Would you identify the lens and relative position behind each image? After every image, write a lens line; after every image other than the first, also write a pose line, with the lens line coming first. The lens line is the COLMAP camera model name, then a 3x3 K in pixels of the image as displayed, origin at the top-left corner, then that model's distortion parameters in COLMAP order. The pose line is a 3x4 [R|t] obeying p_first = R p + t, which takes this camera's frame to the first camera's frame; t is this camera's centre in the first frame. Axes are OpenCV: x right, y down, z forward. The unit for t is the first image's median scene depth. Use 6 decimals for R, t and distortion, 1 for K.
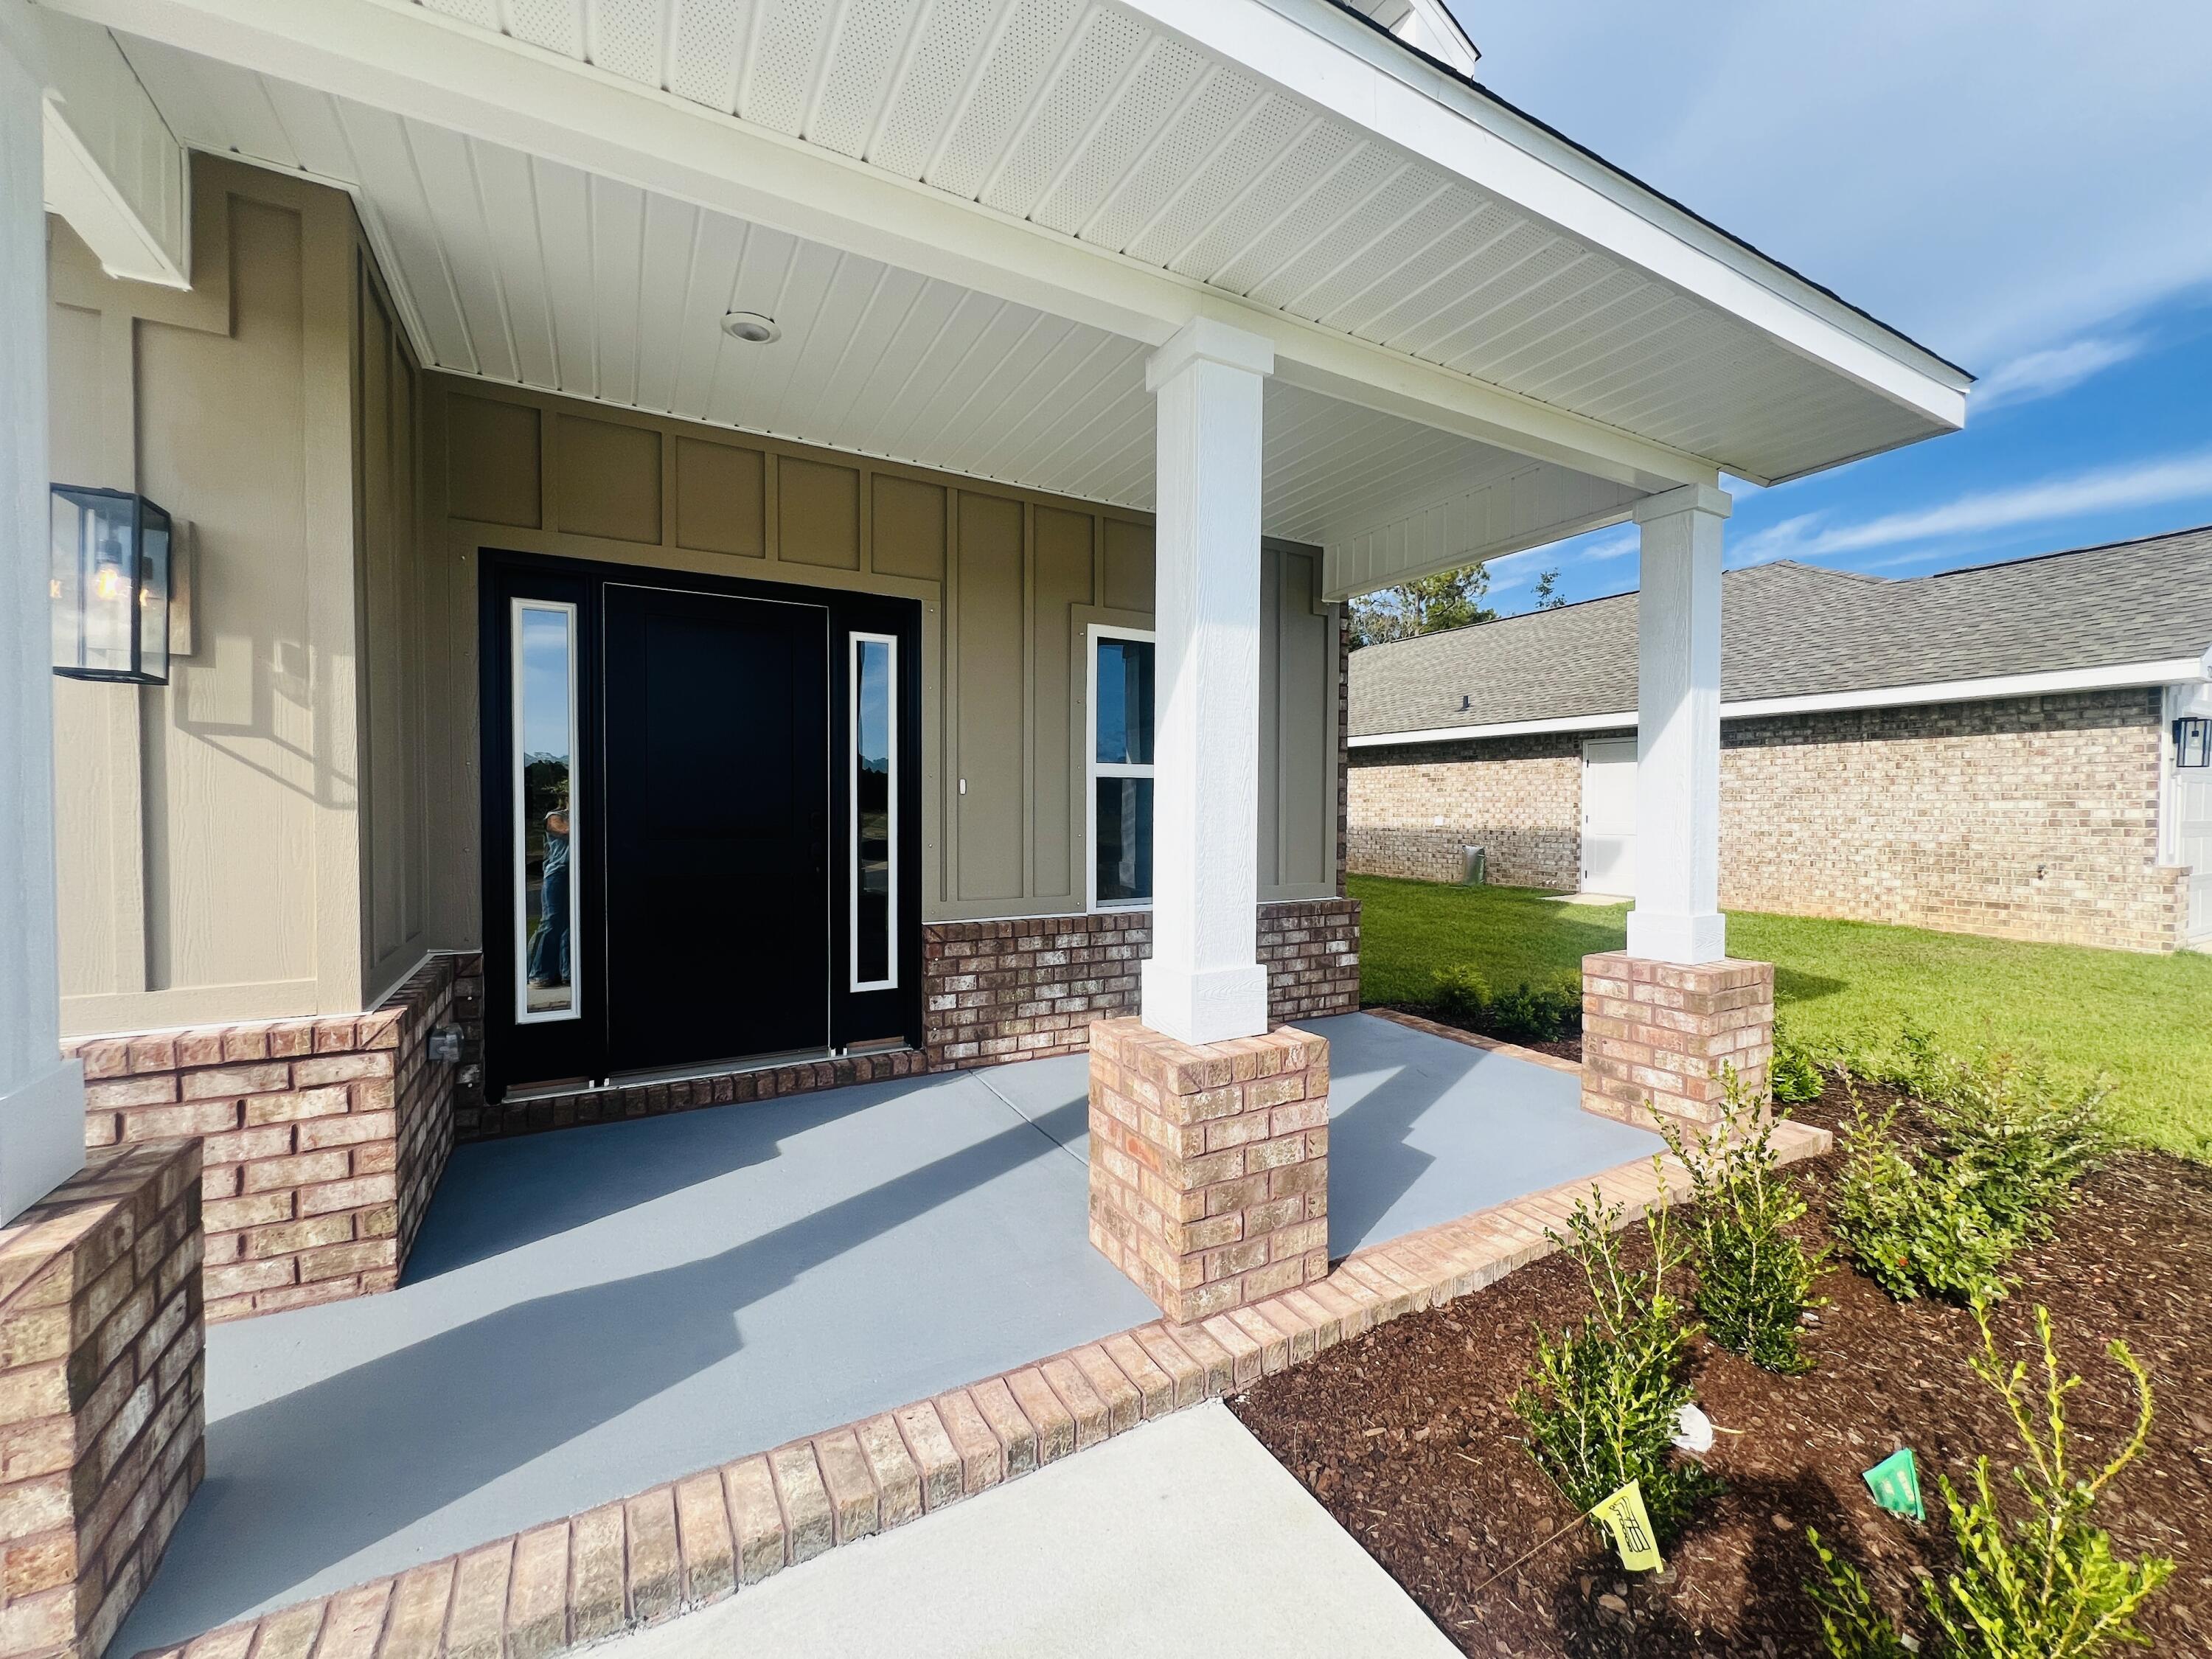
lens RADIAL K [[888.4, 0, 1093.0], [0, 888.4, 821.3], [0, 0, 1]] dist [-0.001492, 0.000037]
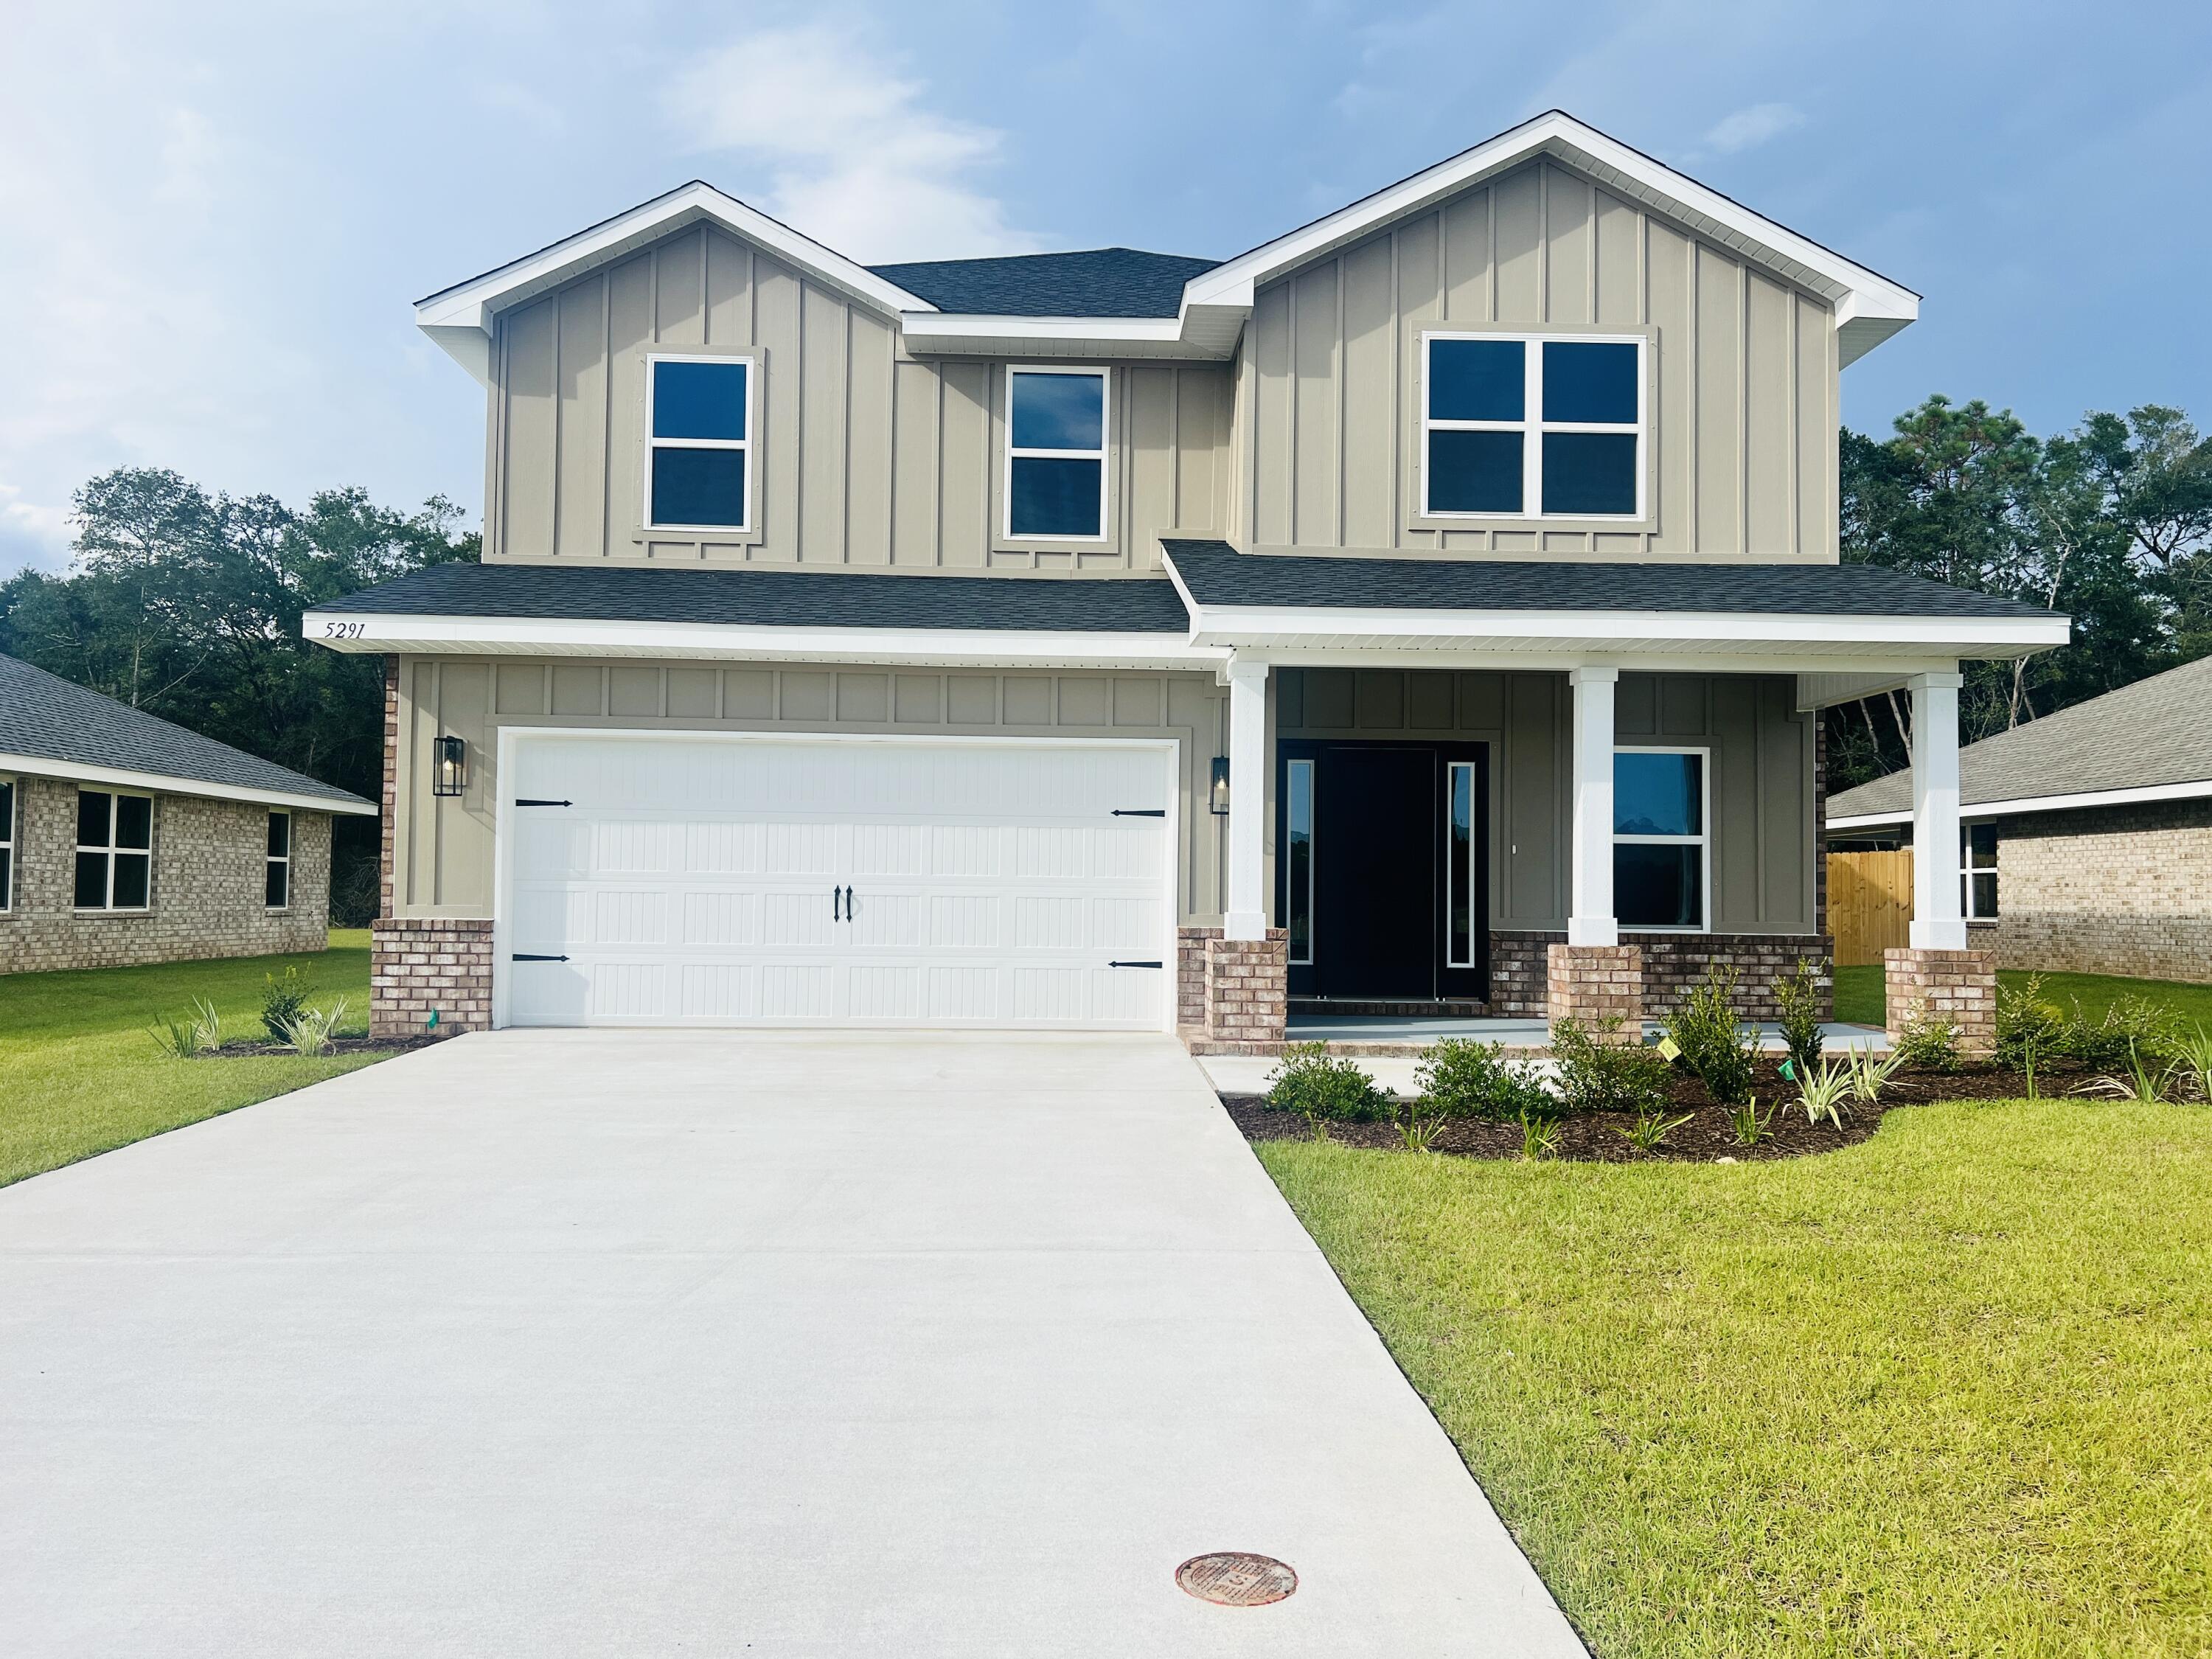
lens RADIAL K [[1651.1, 0, 1099.0], [0, 1651.1, 828.7], [0, 0, 1]] dist [0.014602, 0.001655]
pose [[0.891365, -0.013505, -0.453085, 0.571364], [-0.016499, 0.997927, -0.062206, 0.128964], [0.452986, 0.062923, 0.889294, -2.139479]]
